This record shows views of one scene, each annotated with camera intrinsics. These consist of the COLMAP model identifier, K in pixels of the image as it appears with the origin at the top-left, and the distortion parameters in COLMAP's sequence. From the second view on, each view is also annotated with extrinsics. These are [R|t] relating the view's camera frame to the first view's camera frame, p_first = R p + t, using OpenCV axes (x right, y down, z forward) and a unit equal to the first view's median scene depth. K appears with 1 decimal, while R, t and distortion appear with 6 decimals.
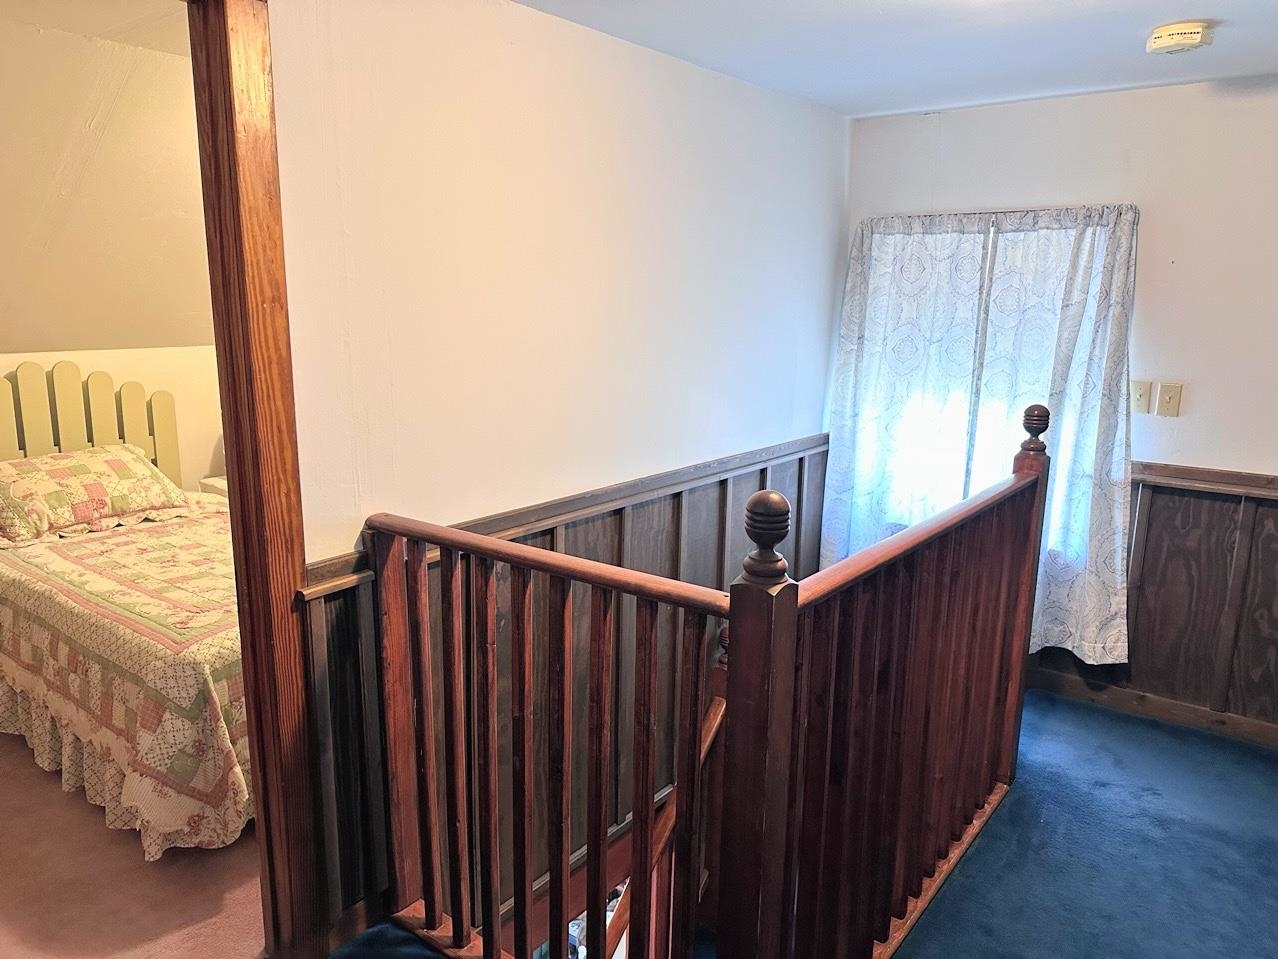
lens RADIAL K [[905.5, 0, 637.8], [0, 905.5, 478.9], [0, 0, 1]] dist [0.034291, -0.016026]
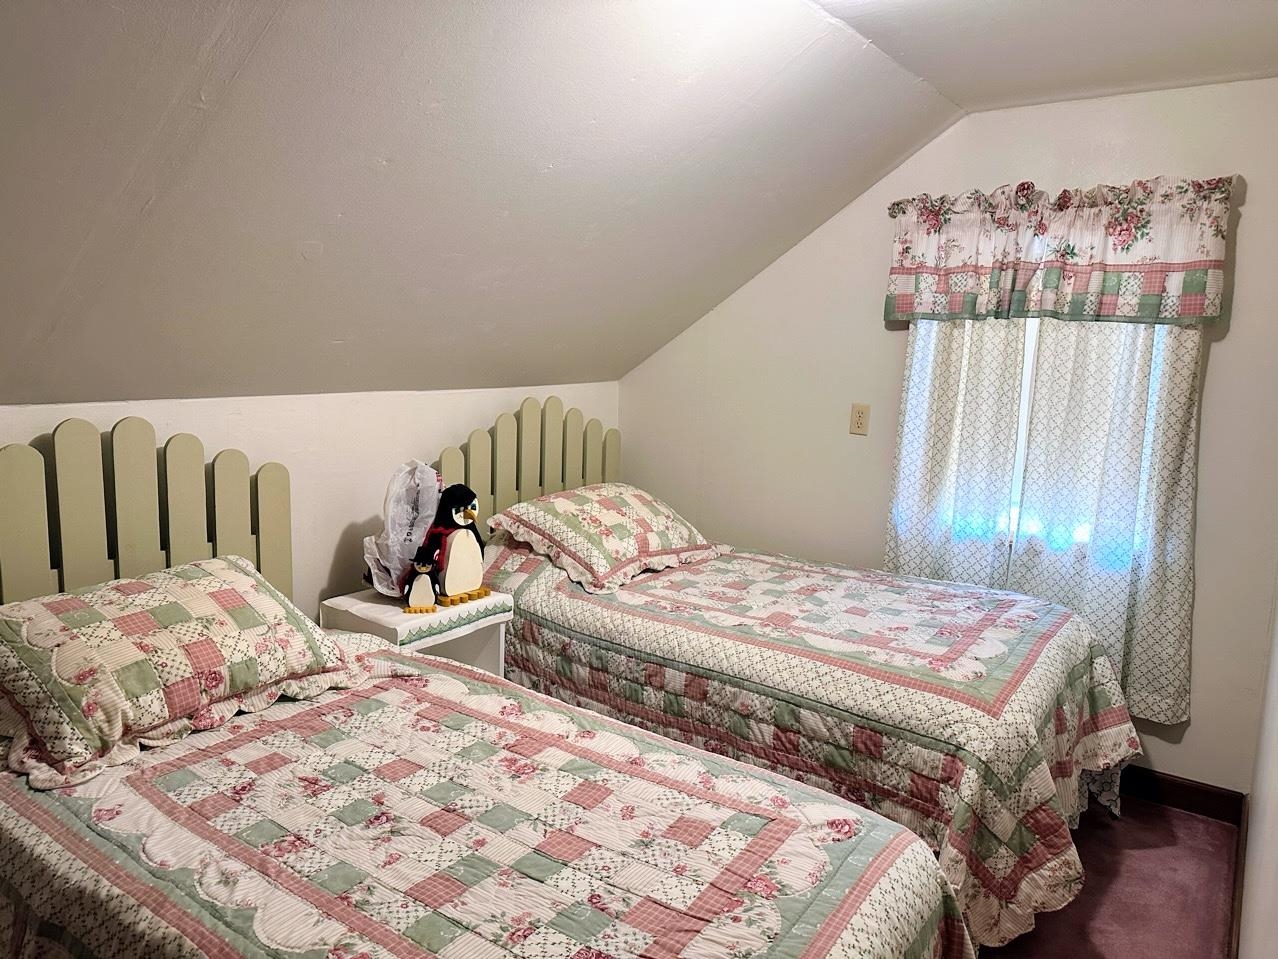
lens RADIAL K [[905.5, 0, 638.8], [0, 905.5, 484.6], [0, 0, 1]] dist [0.034291, -0.016026]
pose [[0.998800, 0.007151, 0.048442, -0.359509], [-0.005310, 0.999263, -0.038026, -0.070867], [-0.048678, 0.037723, 0.998102, 0.435261]]
